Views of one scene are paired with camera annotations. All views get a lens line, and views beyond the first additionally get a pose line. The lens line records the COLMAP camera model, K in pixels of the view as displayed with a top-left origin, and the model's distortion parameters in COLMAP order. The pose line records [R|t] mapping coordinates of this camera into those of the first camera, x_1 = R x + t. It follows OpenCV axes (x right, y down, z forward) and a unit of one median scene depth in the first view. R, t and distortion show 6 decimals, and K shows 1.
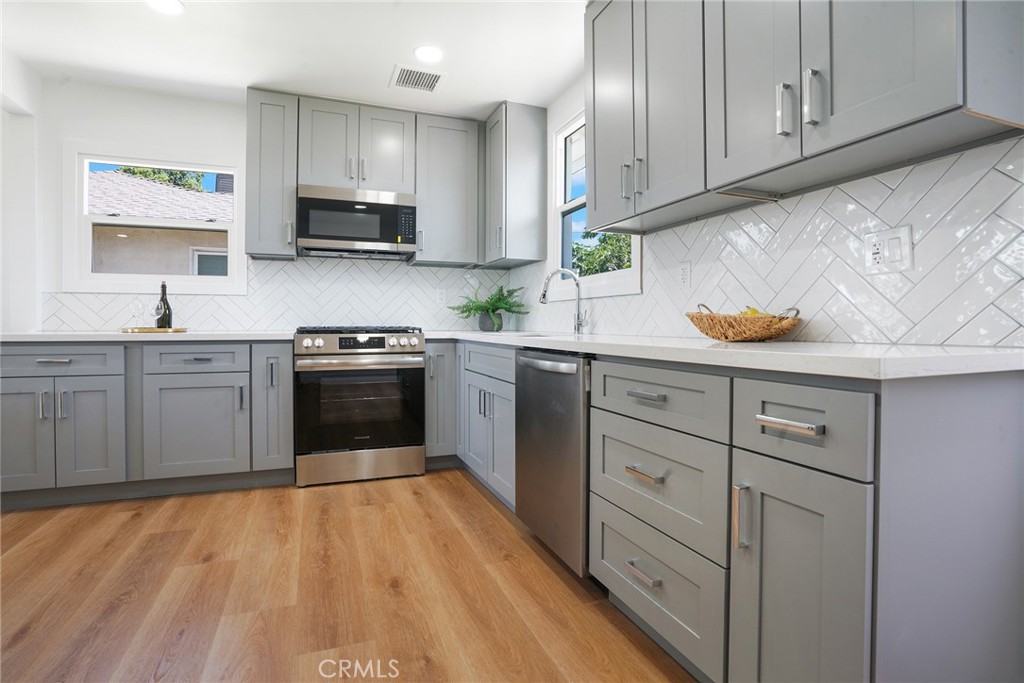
lens RADIAL K [[494.9, 0, 504.9], [0, 494.9, 327.0], [0, 0, 1]] dist [-0.027332, 0.011497]
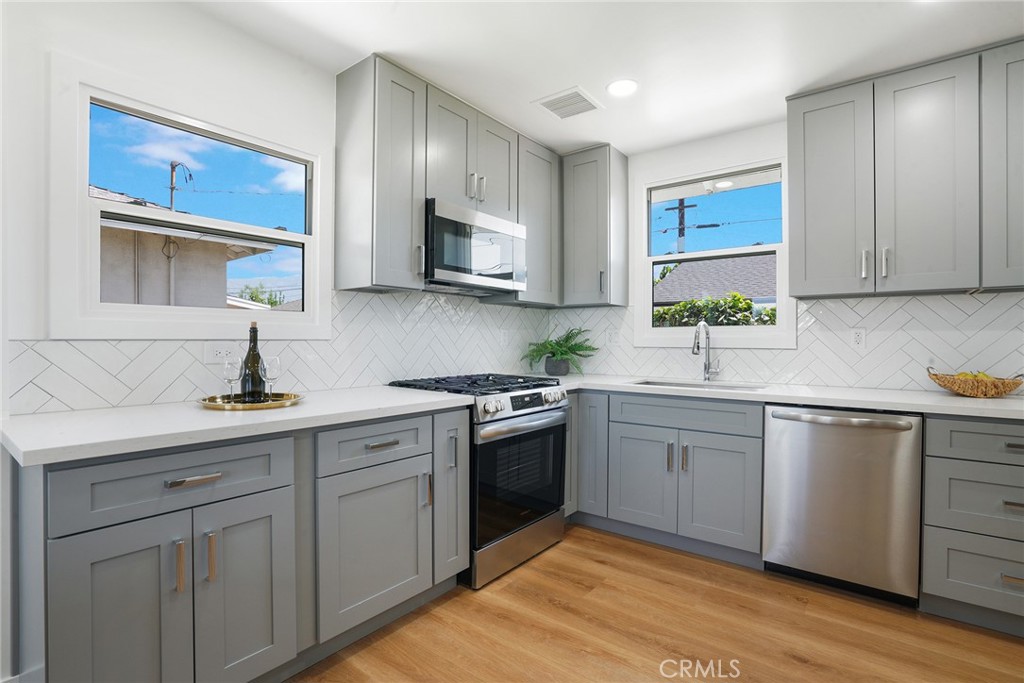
lens RADIAL K [[494.9, 0, 494.4], [0, 494.9, 342.1], [0, 0, 1]] dist [-0.027332, 0.011497]
pose [[0.849836, -0.001657, 0.527045, -0.893784], [-0.000047, 0.999995, 0.003220, -0.081260], [-0.527048, -0.002762, 0.849831, 0.351459]]
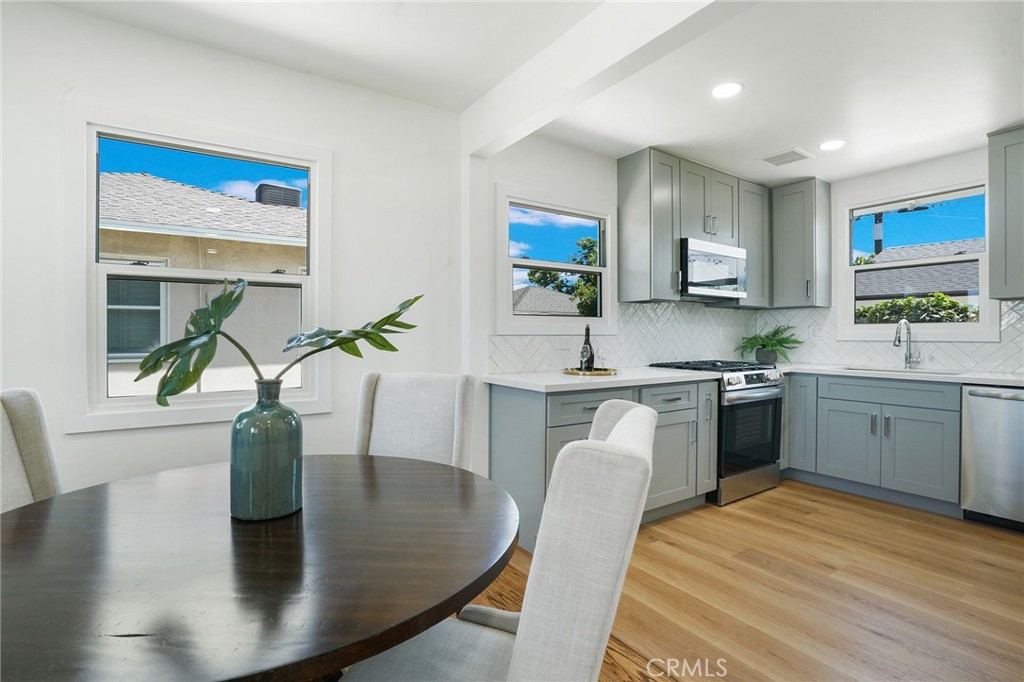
lens RADIAL K [[494.9, 0, 497.5], [0, 494.9, 337.1], [0, 0, 1]] dist [-0.027332, 0.011497]
pose [[0.966359, -0.001514, 0.257193, -1.347164], [0.000854, 0.999996, 0.002676, -0.080343], [-0.257196, -0.002366, 0.966356, 0.028854]]
